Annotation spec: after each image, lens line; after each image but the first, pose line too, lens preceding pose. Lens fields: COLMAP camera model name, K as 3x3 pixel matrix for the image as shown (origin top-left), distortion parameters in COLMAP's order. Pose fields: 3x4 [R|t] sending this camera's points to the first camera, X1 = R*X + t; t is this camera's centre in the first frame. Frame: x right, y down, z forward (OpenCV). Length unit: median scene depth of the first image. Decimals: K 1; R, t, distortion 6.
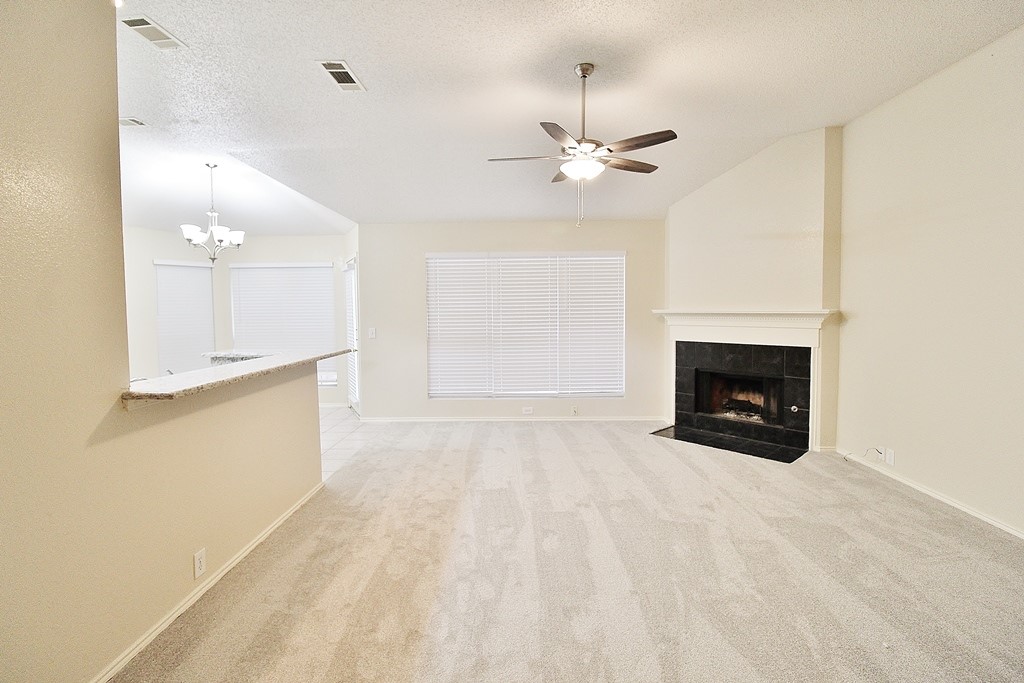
lens RADIAL K [[484.0, 0, 510.1], [0, 484.0, 339.9], [0, 0, 1]] dist [-0.009832, -0.002160]
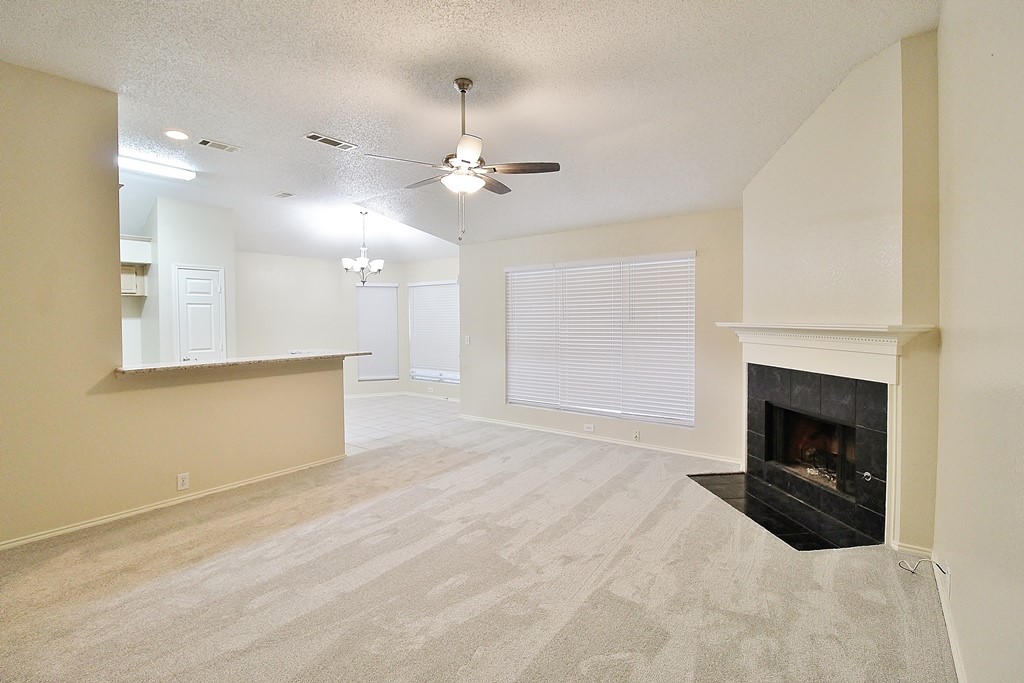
lens RADIAL K [[484.0, 0, 512.0], [0, 484.0, 337.0], [0, 0, 1]] dist [-0.009832, -0.002160]
pose [[0.803144, 0.027454, -0.595152, 0.631668], [-0.040641, 0.999135, -0.008754, -0.021939], [0.594397, 0.031219, 0.803565, 0.196830]]
